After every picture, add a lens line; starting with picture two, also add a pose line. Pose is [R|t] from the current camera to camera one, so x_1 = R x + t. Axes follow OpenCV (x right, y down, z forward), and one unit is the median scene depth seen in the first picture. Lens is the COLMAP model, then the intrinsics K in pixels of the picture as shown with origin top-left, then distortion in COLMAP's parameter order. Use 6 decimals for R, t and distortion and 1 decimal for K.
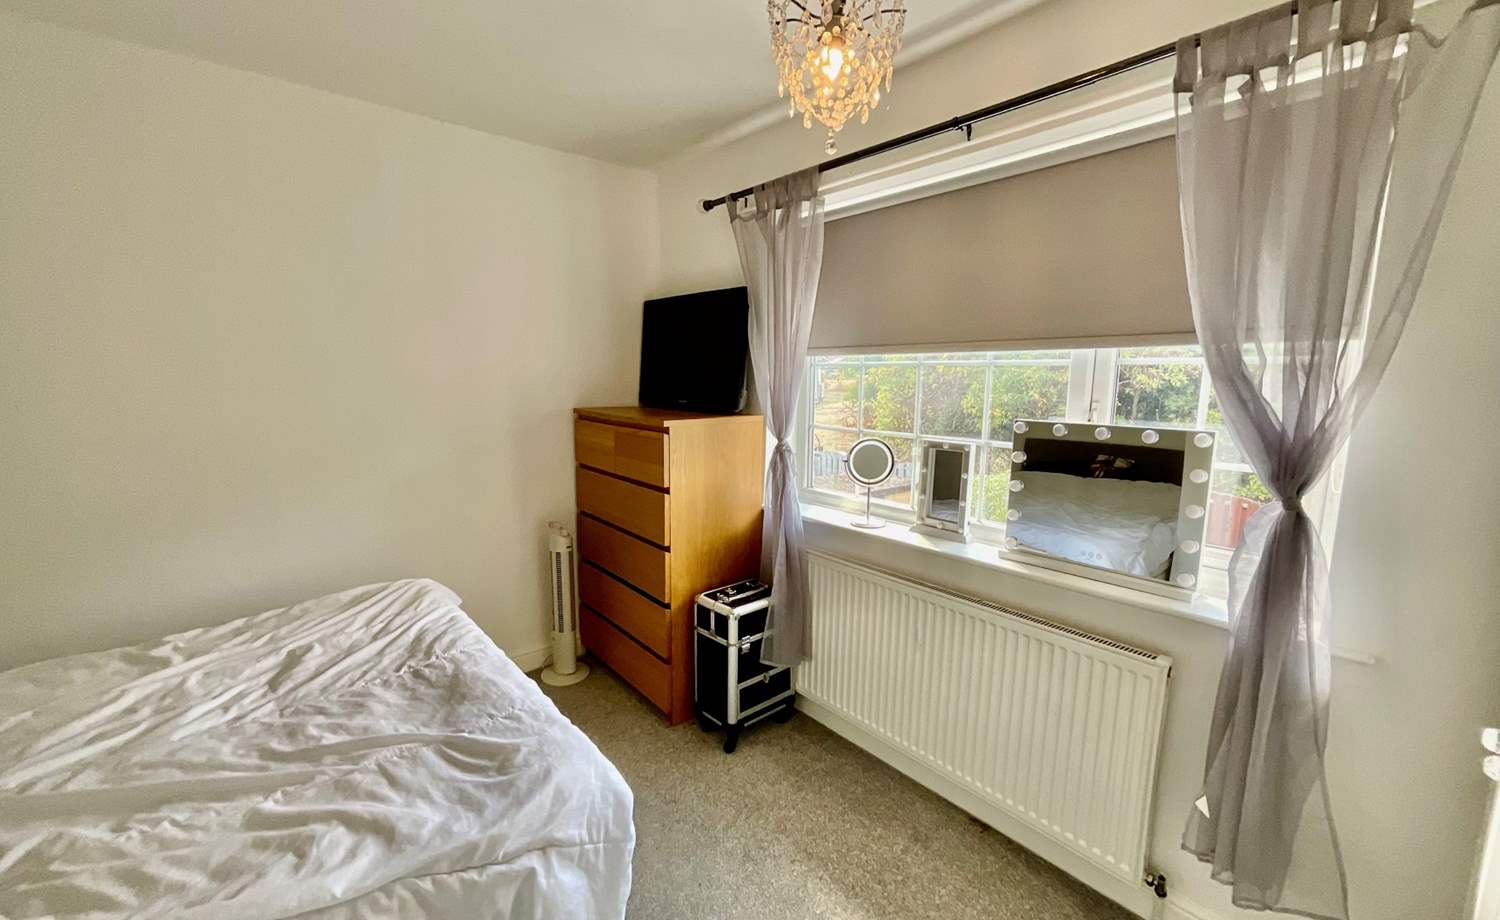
lens RADIAL K [[613.3, 0, 754.3], [0, 613.3, 460.5], [0, 0, 1]] dist [-0.002024, 0.000053]
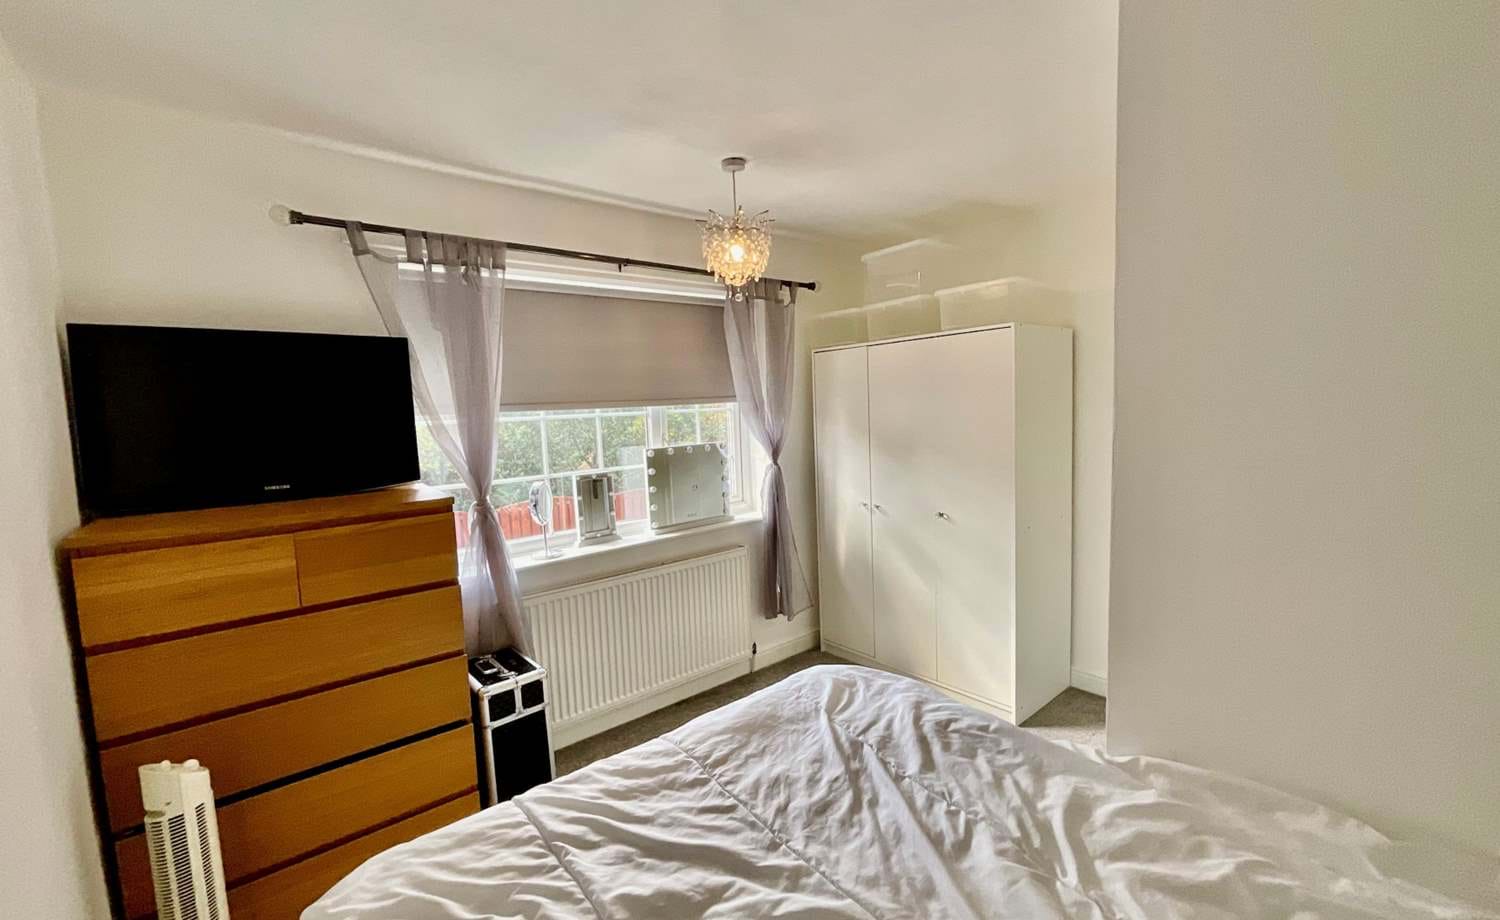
lens RADIAL K [[613.3, 0, 754.3], [0, 613.3, 460.5], [0, 0, 1]] dist [-0.002024, 0.000053]
pose [[-0.003304, -0.106231, 0.994336, -1.308802], [0.178285, 0.978348, 0.105116, -0.172946], [-0.983973, 0.177622, 0.015707, 0.780419]]
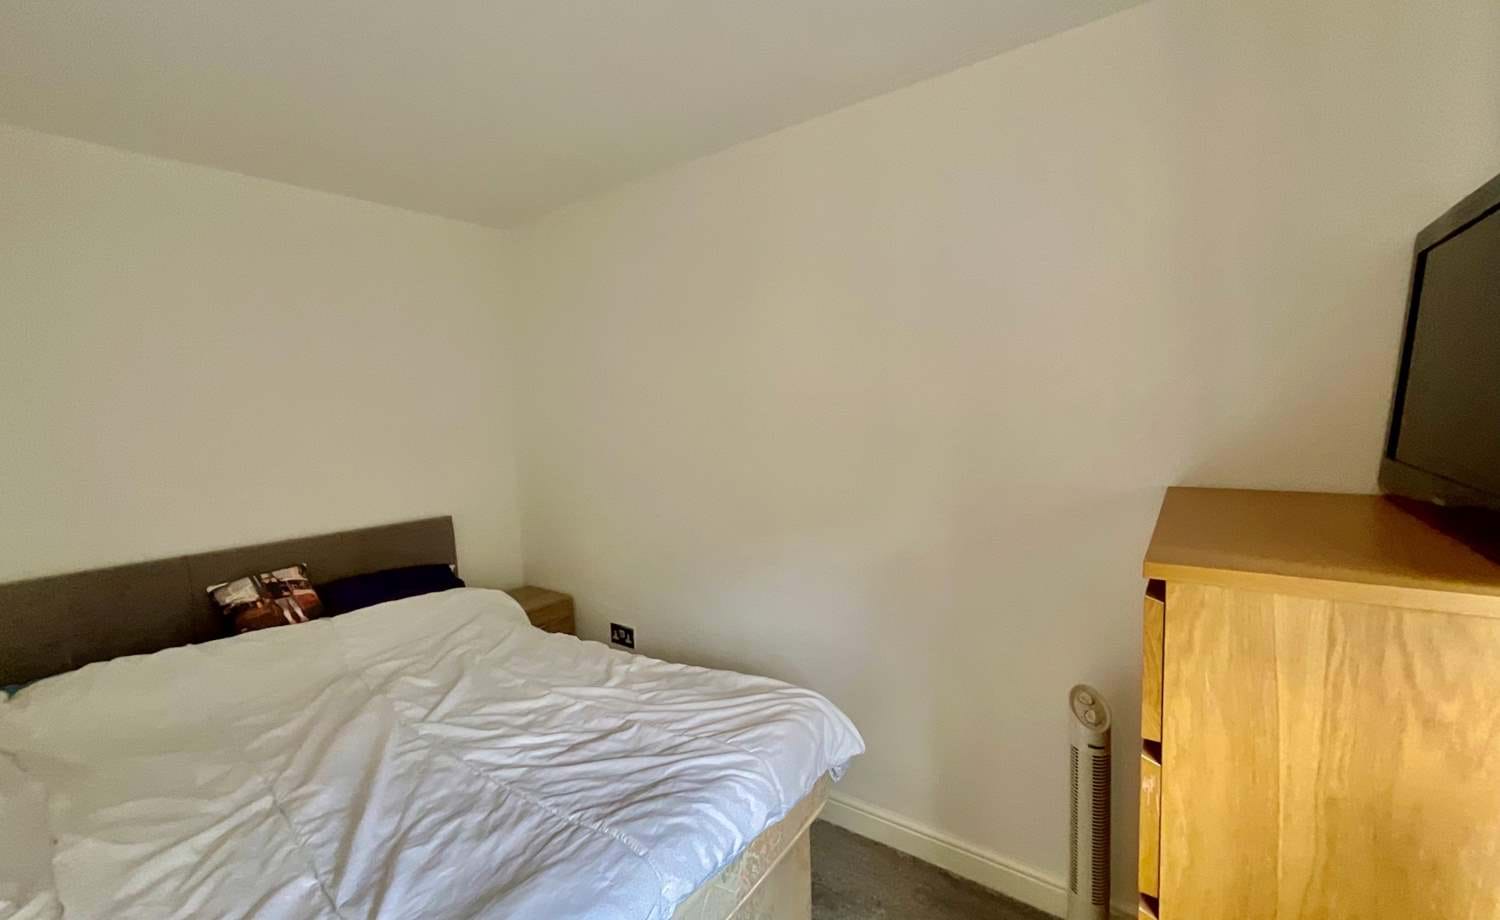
lens RADIAL K [[613.3, 0, 754.3], [0, 613.3, 460.5], [0, 0, 1]] dist [-0.002024, 0.000053]
pose [[0.252232, 0.063989, -0.965549, 0.204678], [-0.111622, 0.993075, 0.036654, -0.156527], [0.961207, 0.098531, 0.257628, 0.906284]]
